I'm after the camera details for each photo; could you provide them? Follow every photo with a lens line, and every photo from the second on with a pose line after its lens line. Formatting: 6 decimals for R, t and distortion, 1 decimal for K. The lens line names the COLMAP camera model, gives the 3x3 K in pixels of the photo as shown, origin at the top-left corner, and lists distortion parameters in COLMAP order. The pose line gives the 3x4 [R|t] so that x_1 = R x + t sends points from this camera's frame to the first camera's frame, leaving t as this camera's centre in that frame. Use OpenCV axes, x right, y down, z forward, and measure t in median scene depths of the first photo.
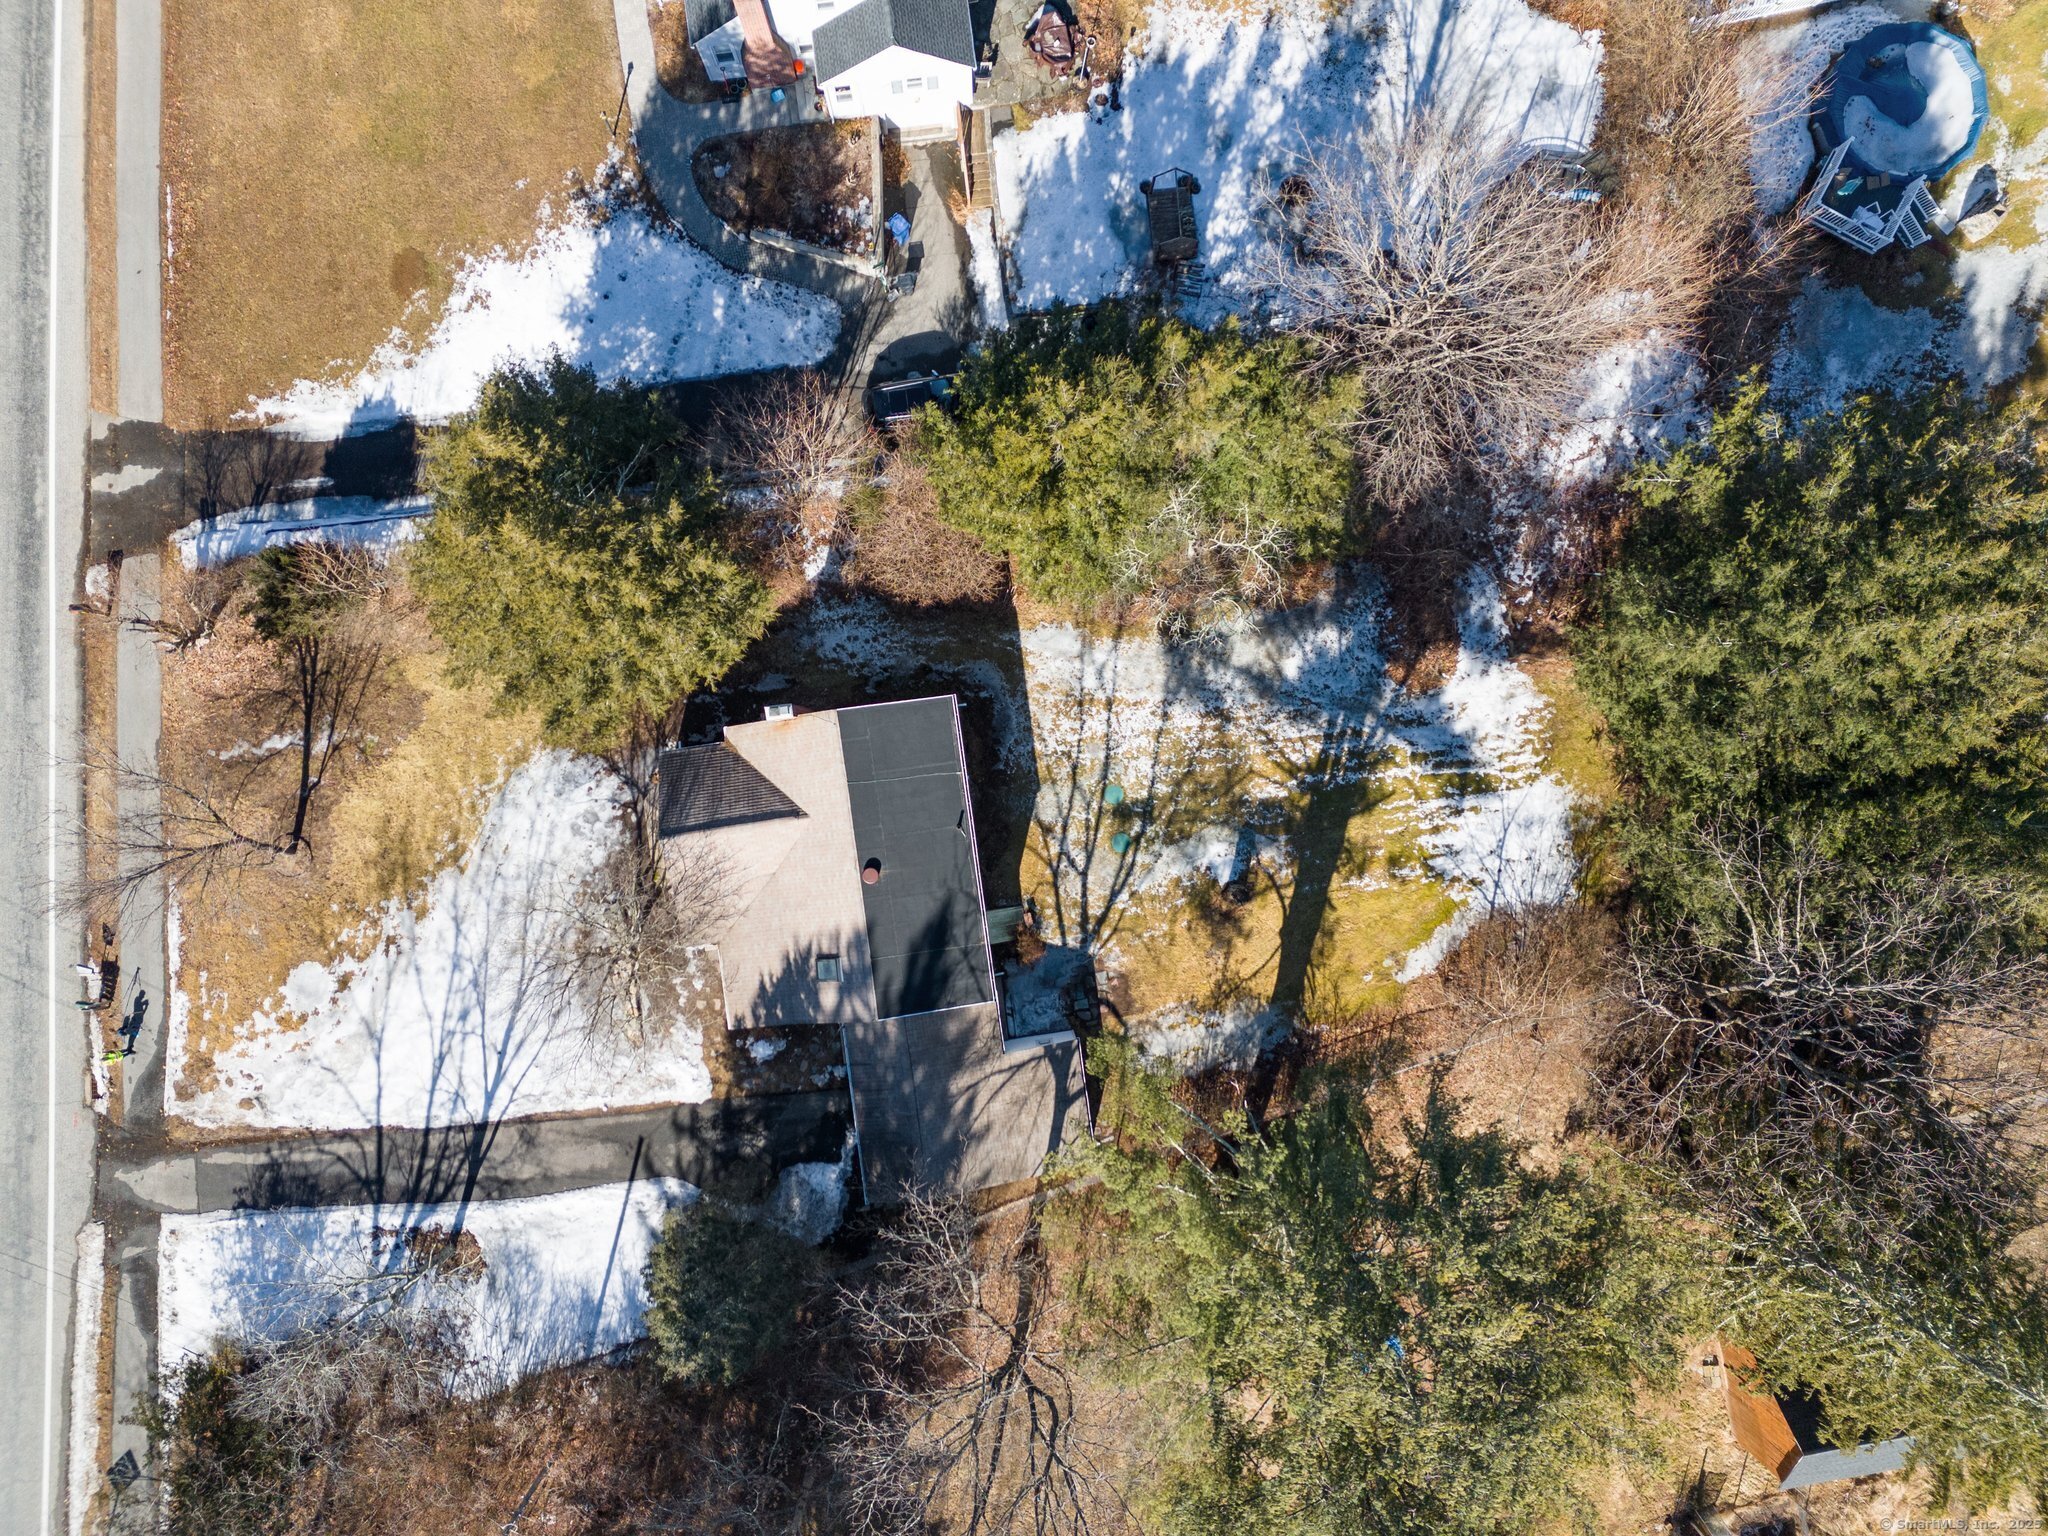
lens RADIAL K [[1500.1, 0, 1025.6], [0, 1500.1, 776.5], [0, 0, 1]] dist [0.074140, -0.051502]
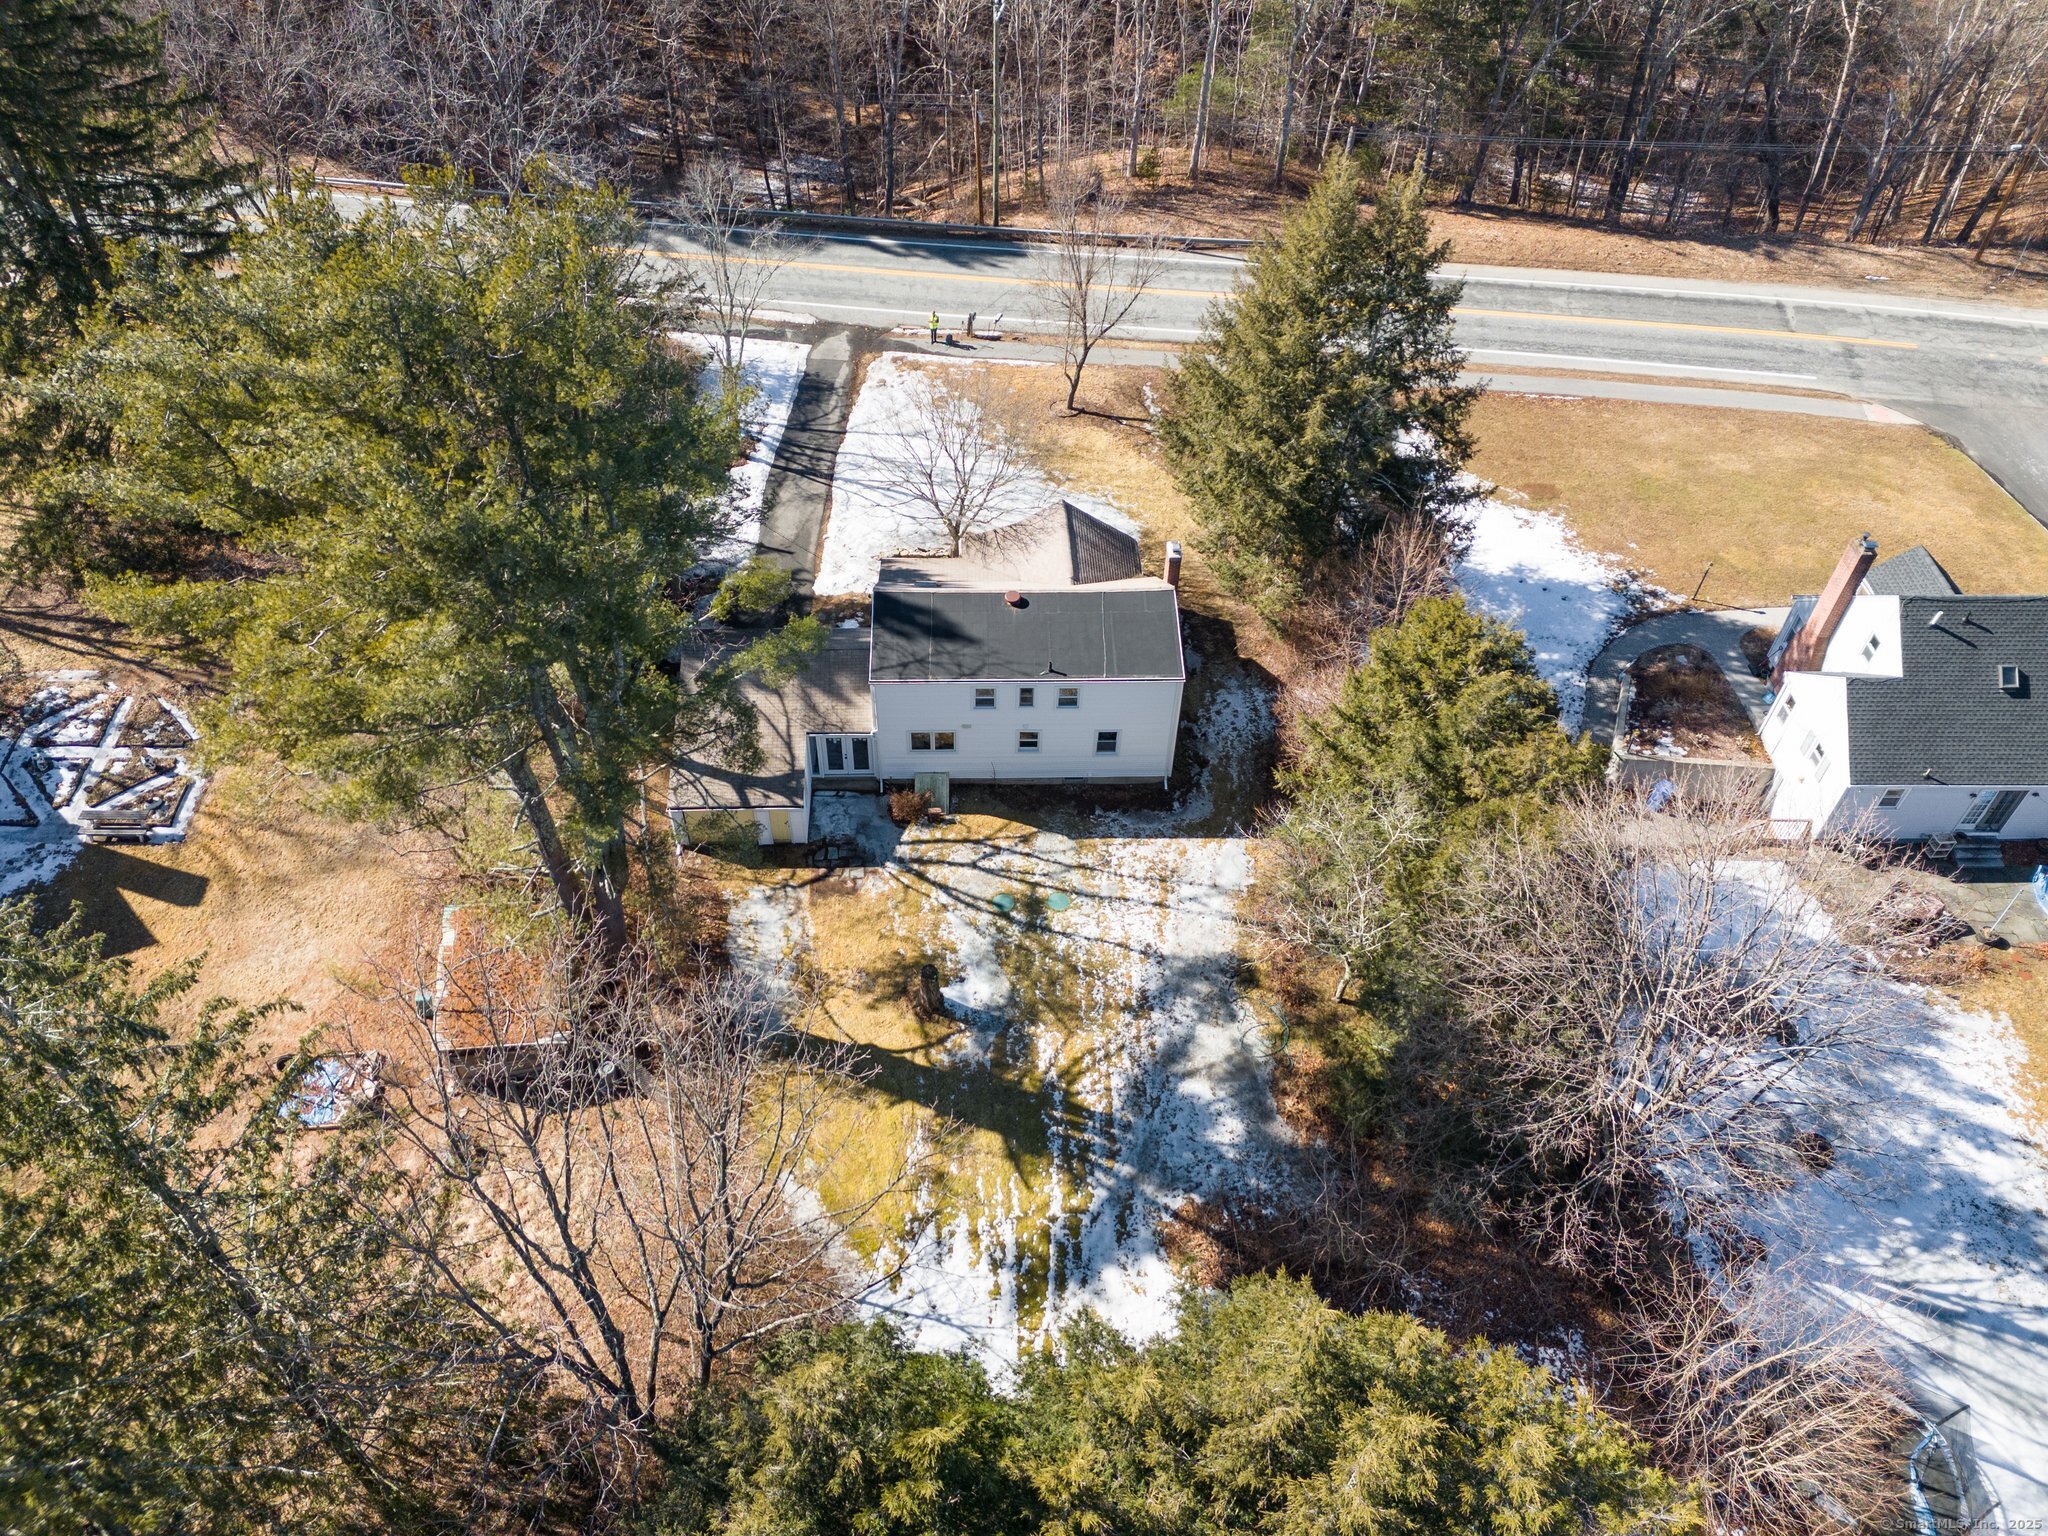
lens RADIAL K [[1500.1, 0, 1011.8], [0, 1500.1, 760.1], [0, 0, 1]] dist [0.074140, -0.051502]
pose [[-0.107705, 0.696363, -0.709562, 0.634269], [-0.993841, -0.094121, 0.058486, -0.004764], [-0.026057, 0.711491, 0.702212, 0.315240]]
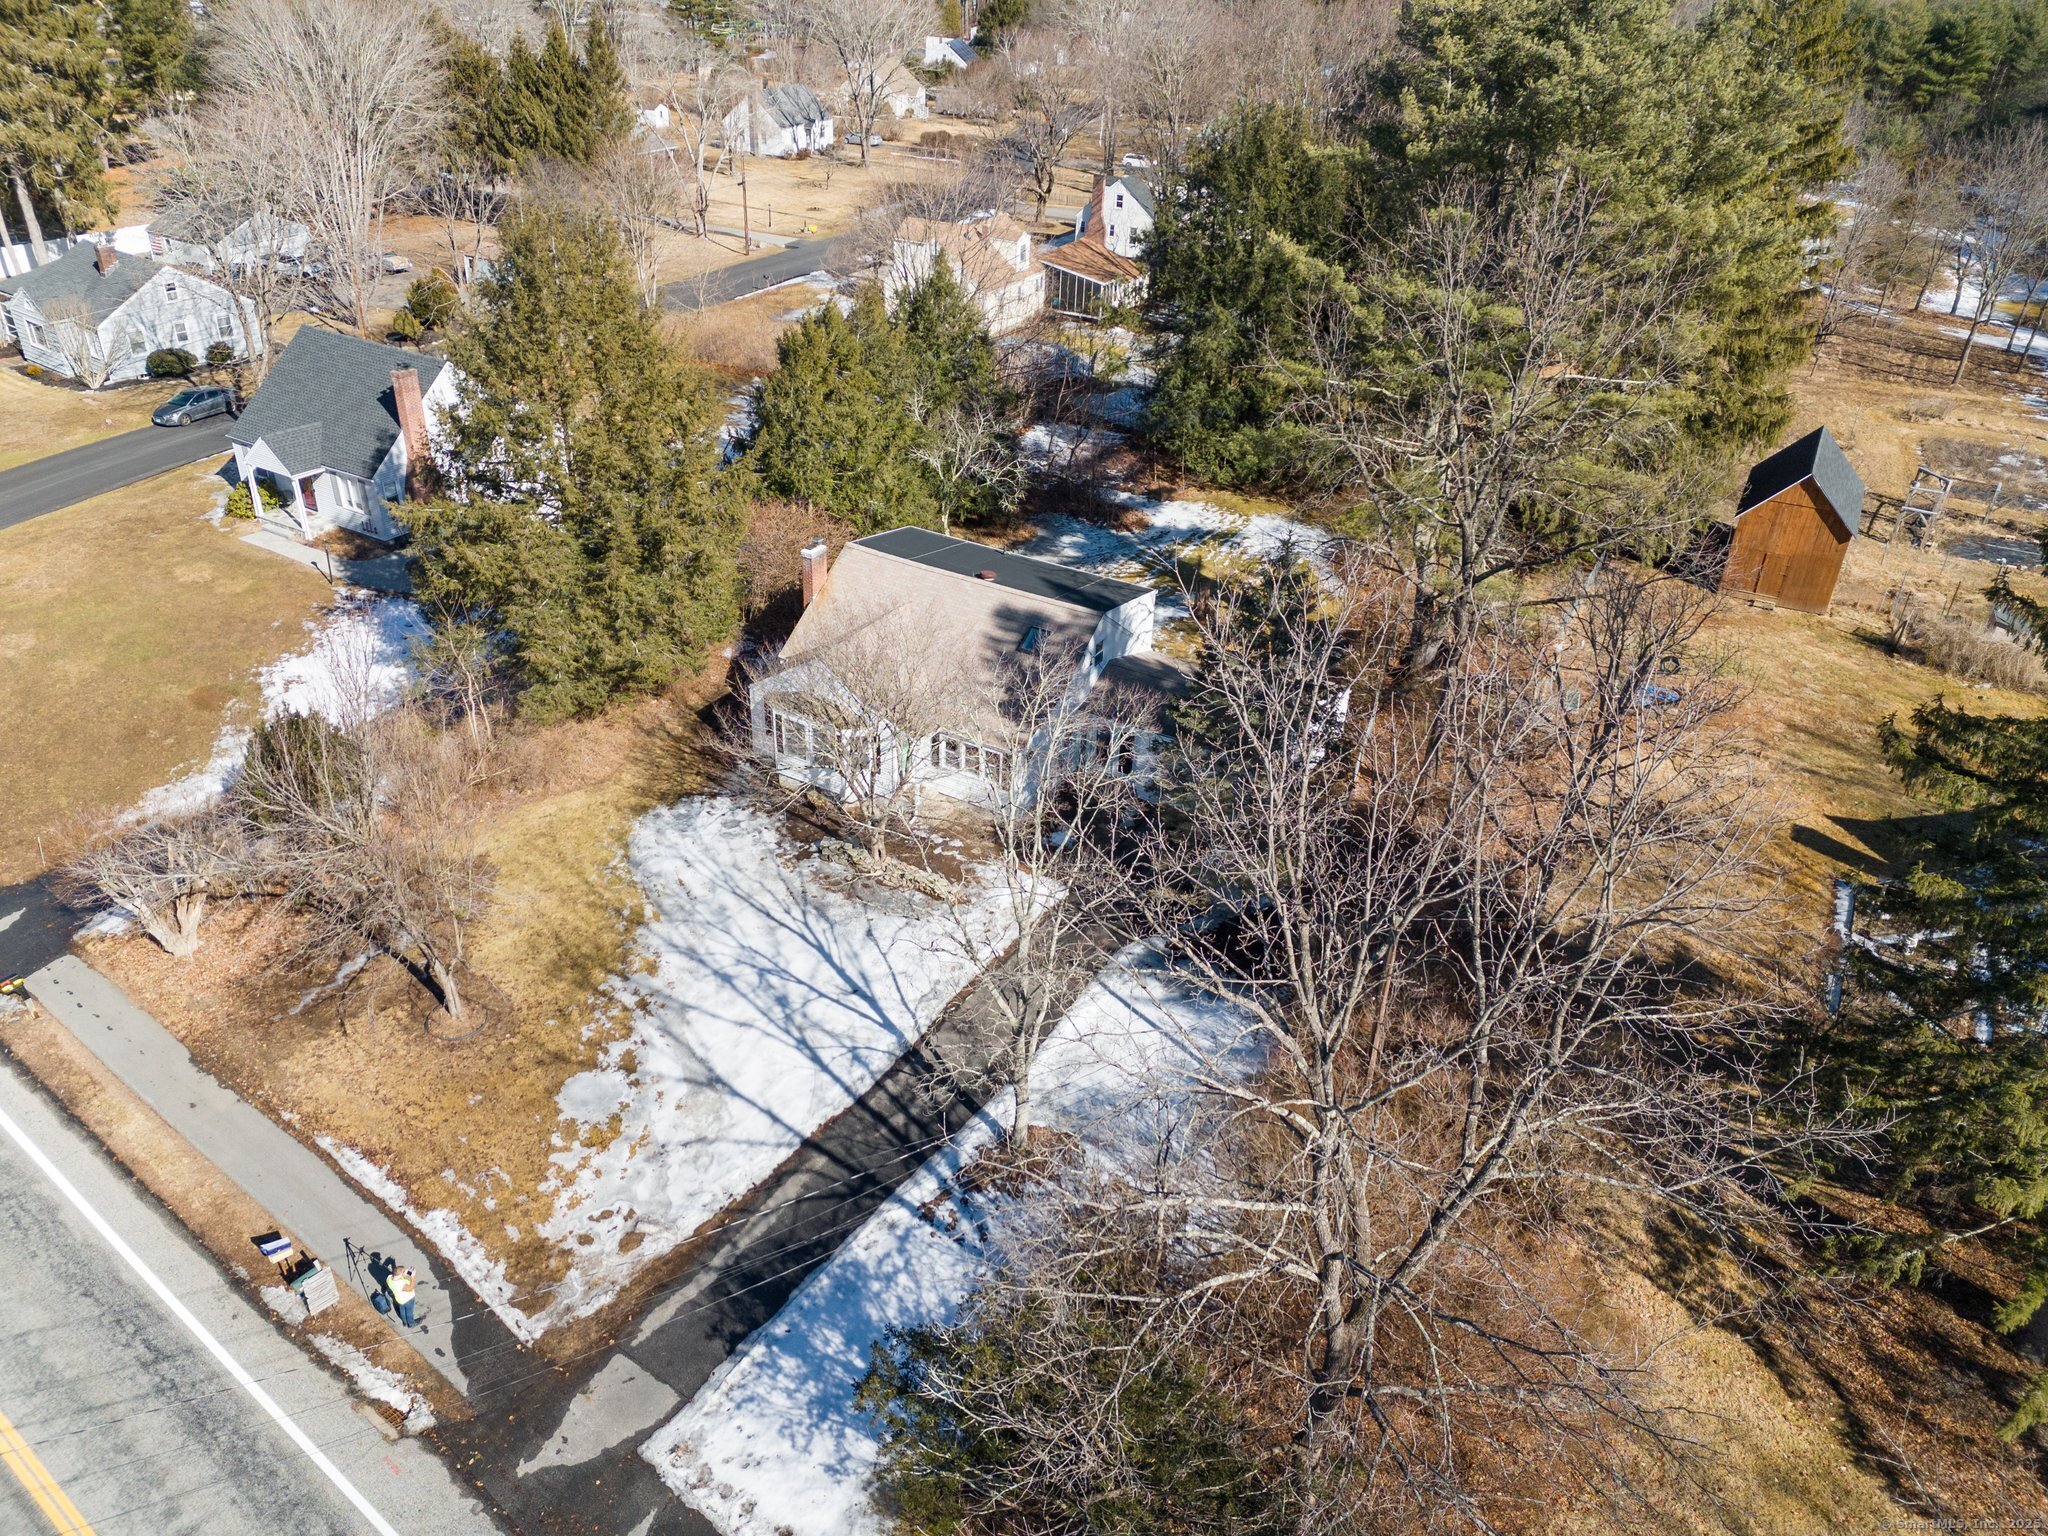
lens RADIAL K [[1500.1, 0, 1026.5], [0, 1500.1, 764.5], [0, 0, 1]] dist [0.074140, -0.051502]
pose [[0.615940, -0.393052, 0.682736, -0.758594], [0.787549, 0.328770, -0.521226, 0.601326], [-0.019595, 0.858732, 0.512050, 0.516851]]
